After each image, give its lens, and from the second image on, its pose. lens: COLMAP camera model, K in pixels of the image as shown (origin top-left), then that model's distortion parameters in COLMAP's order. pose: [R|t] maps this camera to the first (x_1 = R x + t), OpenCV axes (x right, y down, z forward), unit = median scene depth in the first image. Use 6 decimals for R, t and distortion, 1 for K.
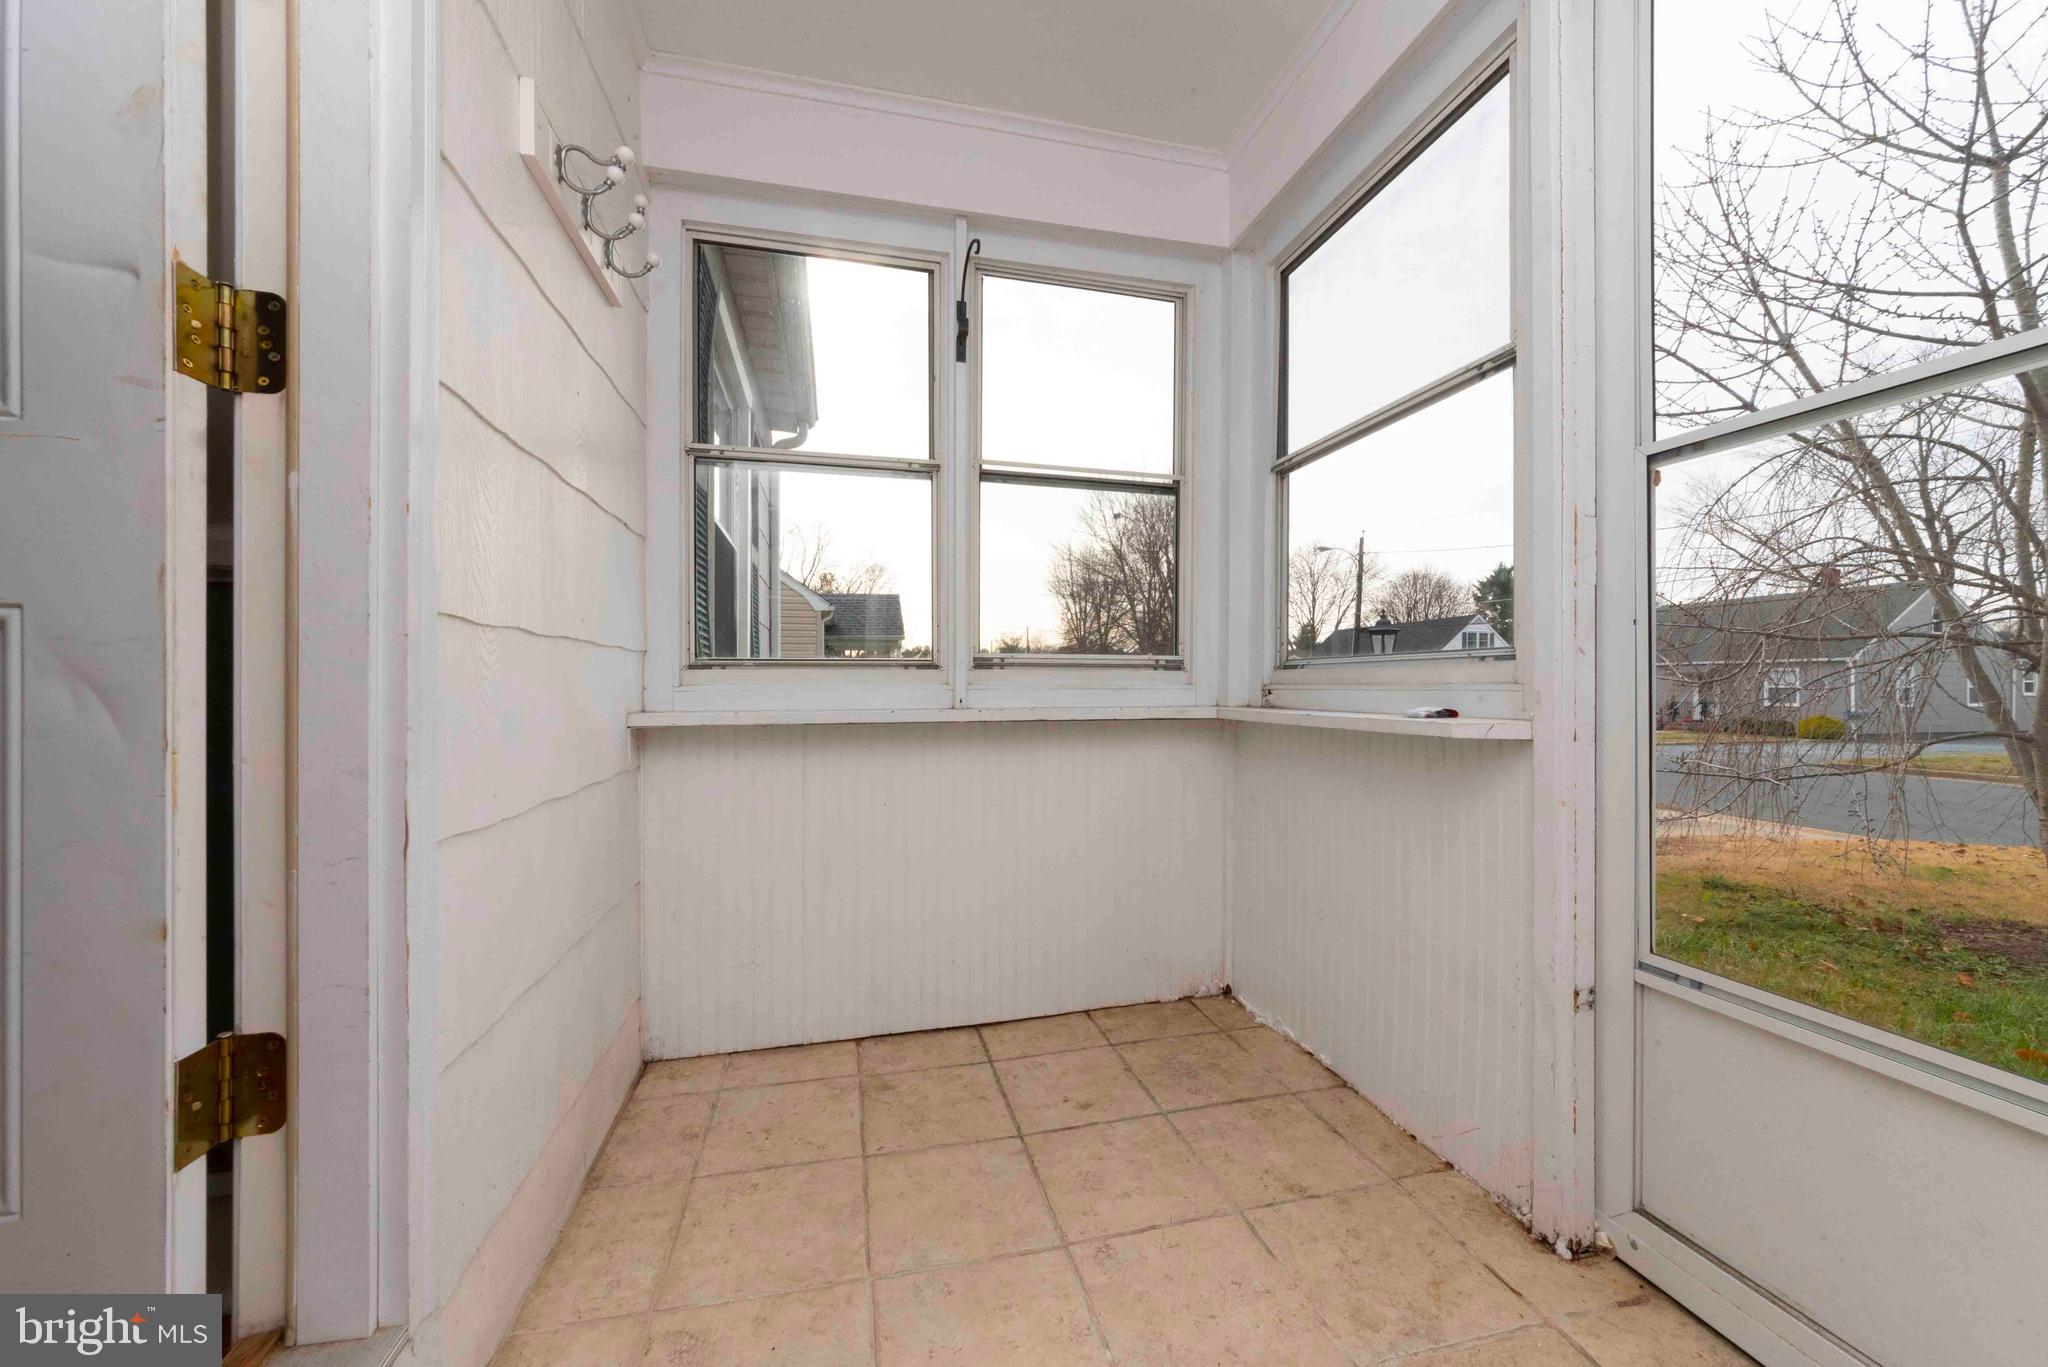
lens RADIAL K [[760.2, 0, 1026.0], [0, 760.2, 686.3], [0, 0, 1]] dist [-0.000675, 0.000017]
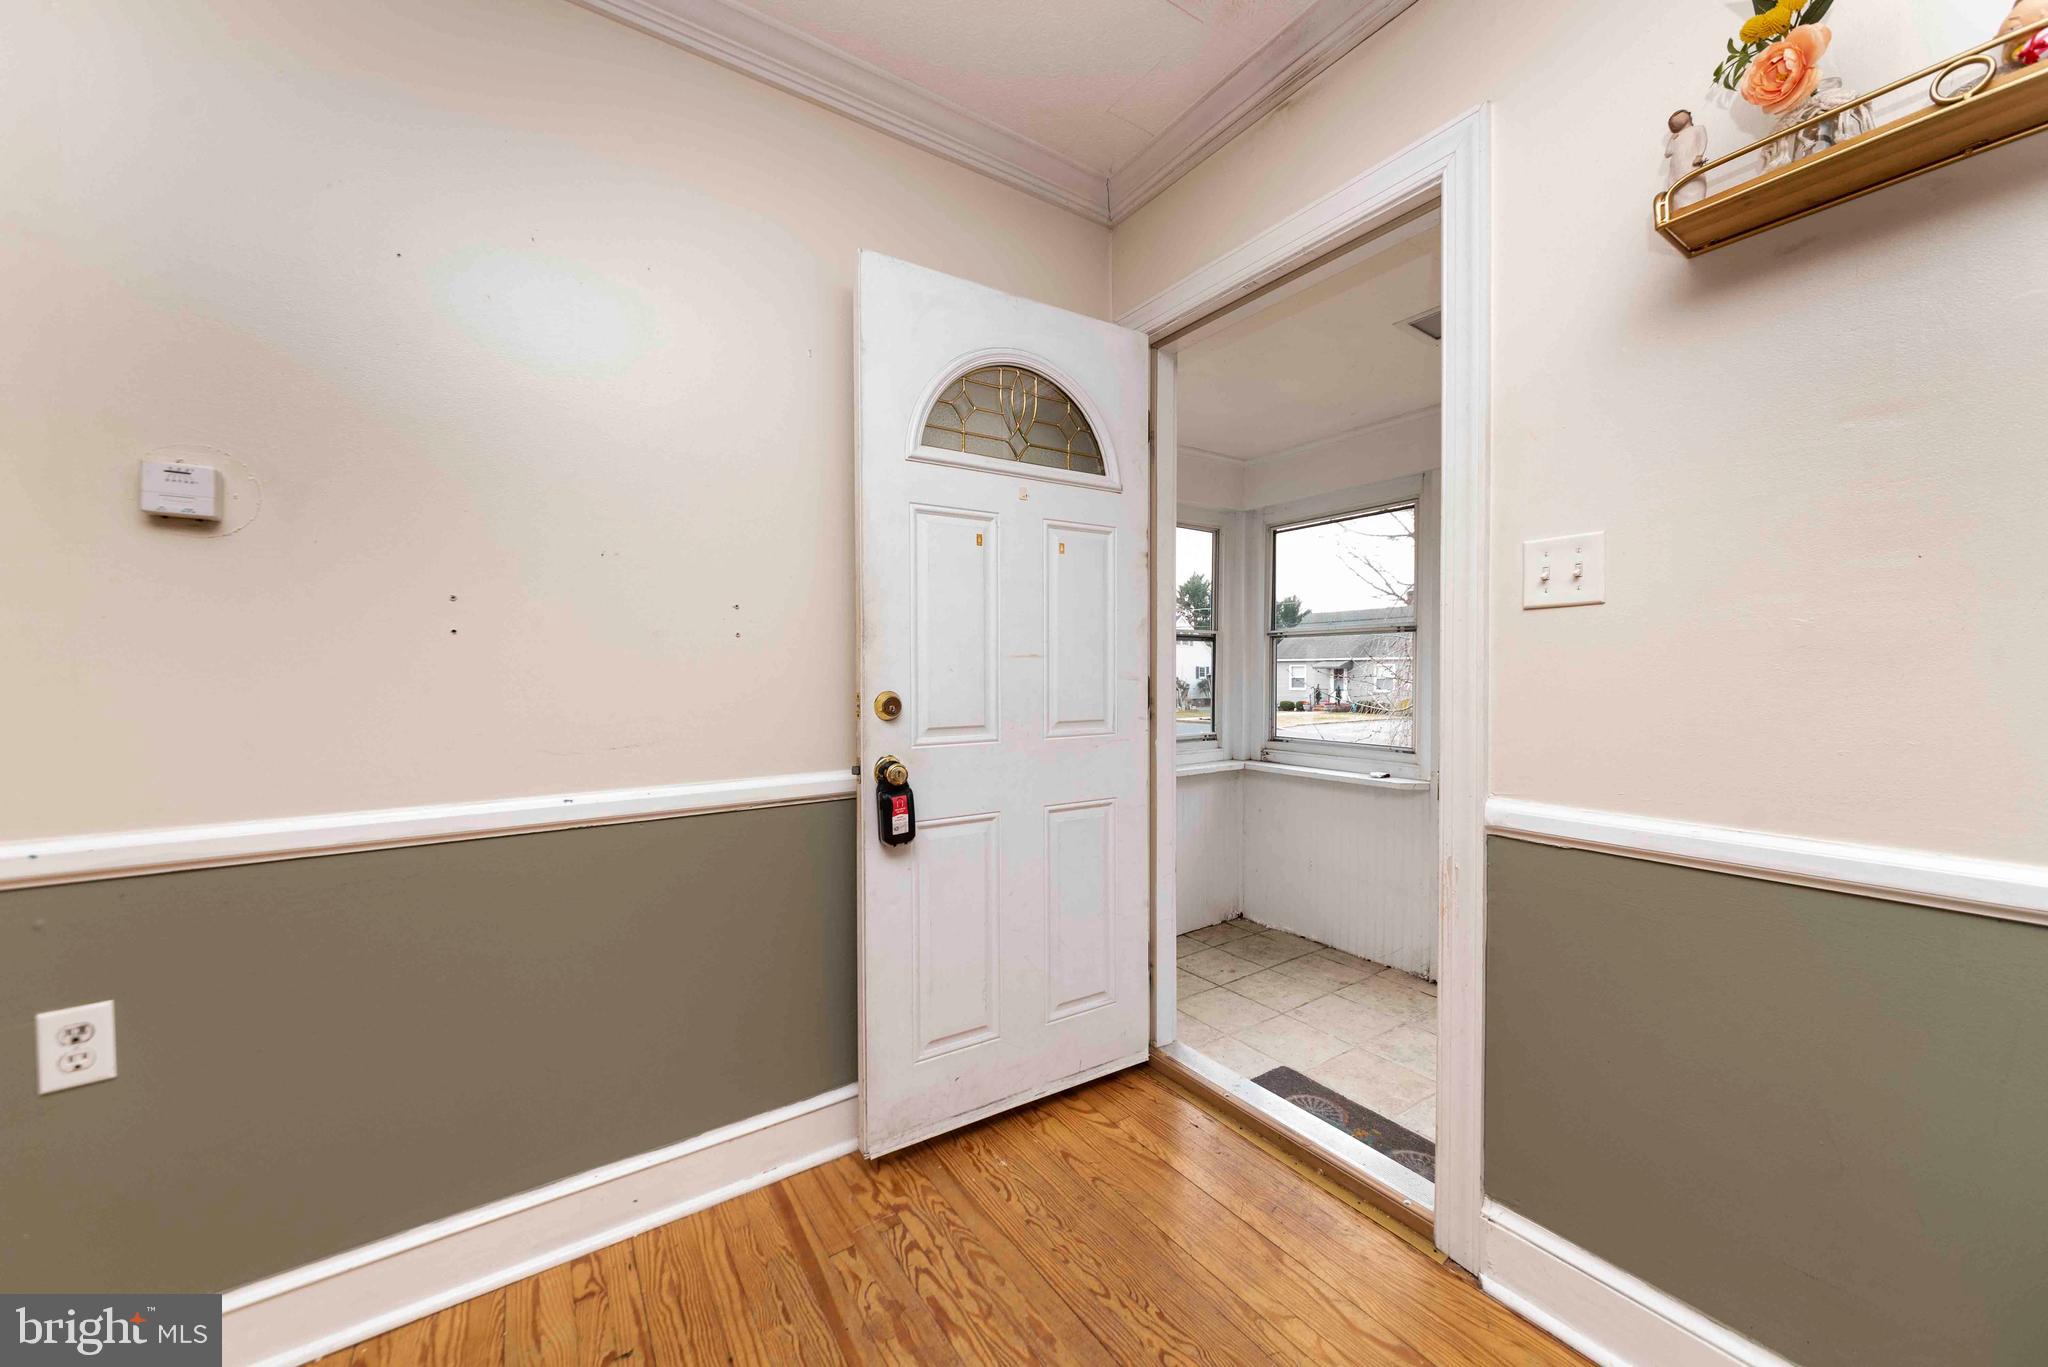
lens RADIAL K [[760.2, 0, 1016.5], [0, 760.2, 681.3], [0, 0, 1]] dist [-0.000675, 0.000017]
pose [[0.940372, -0.008628, 0.340038, -1.016721], [0.002802, 0.999841, 0.017621, -0.232139], [-0.340136, -0.015618, 0.940247, -0.623665]]
